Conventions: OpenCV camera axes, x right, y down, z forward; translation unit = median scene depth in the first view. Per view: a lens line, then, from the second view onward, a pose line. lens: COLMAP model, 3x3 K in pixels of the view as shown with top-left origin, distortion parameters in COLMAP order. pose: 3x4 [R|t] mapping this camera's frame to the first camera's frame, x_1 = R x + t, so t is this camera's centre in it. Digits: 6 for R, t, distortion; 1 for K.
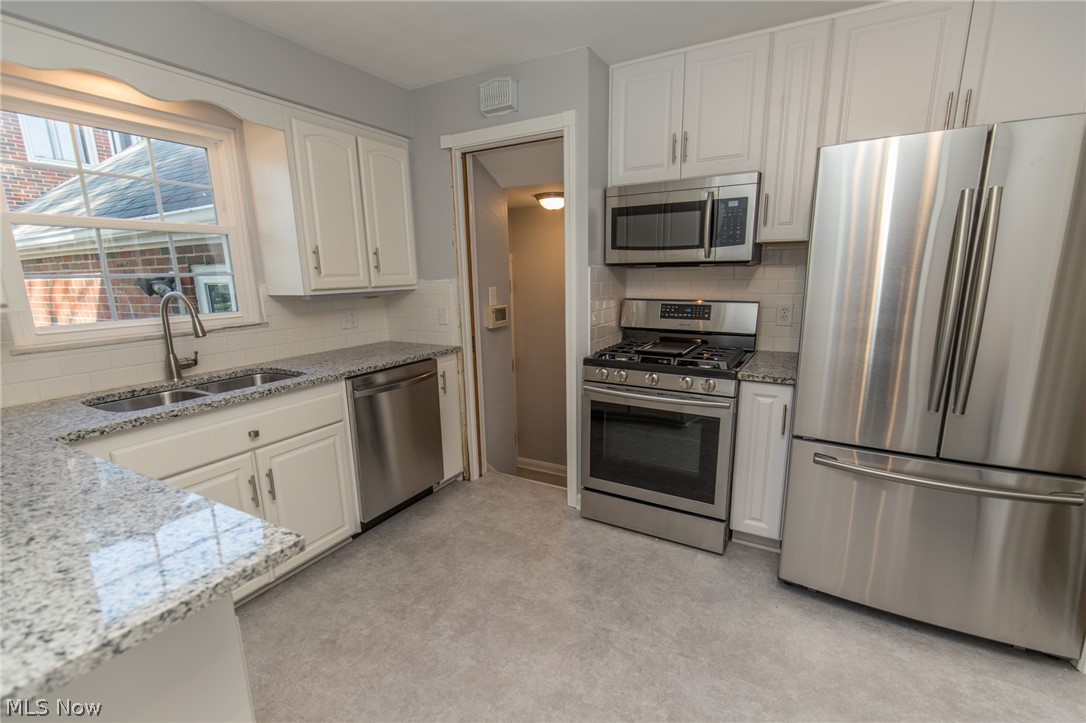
lens RADIAL K [[487.5, 0, 544.0], [0, 487.5, 372.3], [0, 0, 1]] dist [0.011148, 0.000065]
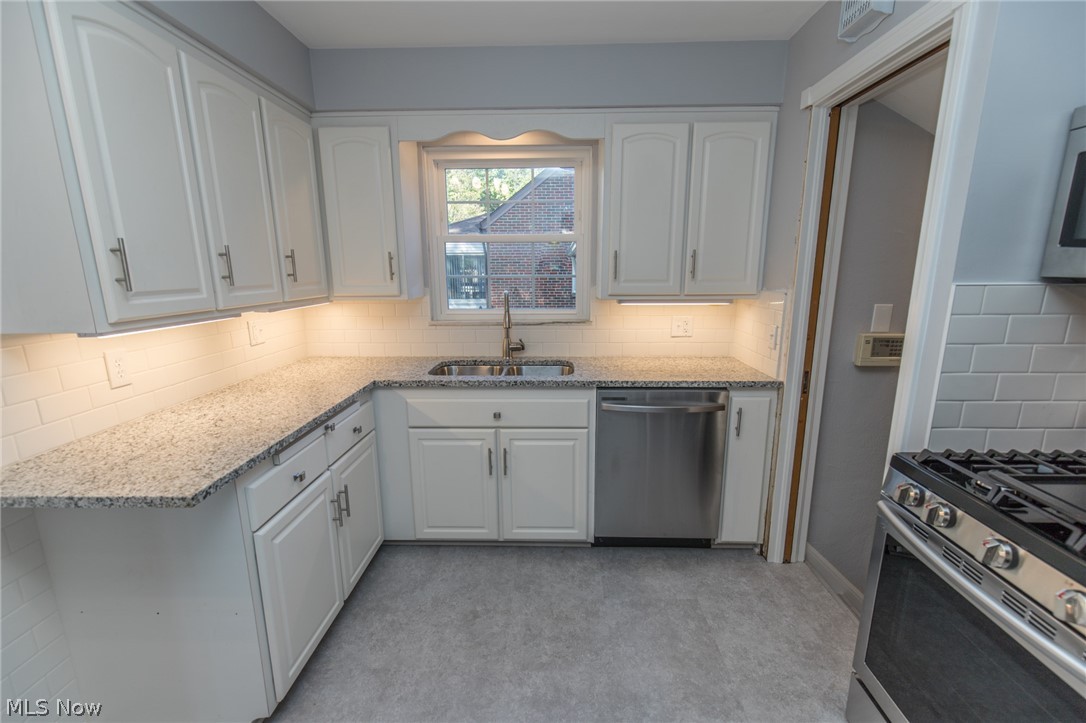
lens RADIAL K [[487.5, 0, 544.0], [0, 487.5, 372.3], [0, 0, 1]] dist [0.011148, 0.000065]
pose [[0.469705, 0.203656, -0.859012, 0.384610], [-0.186894, 0.973913, 0.128704, -0.126049], [0.862814, 0.100091, 0.495513, 0.434605]]
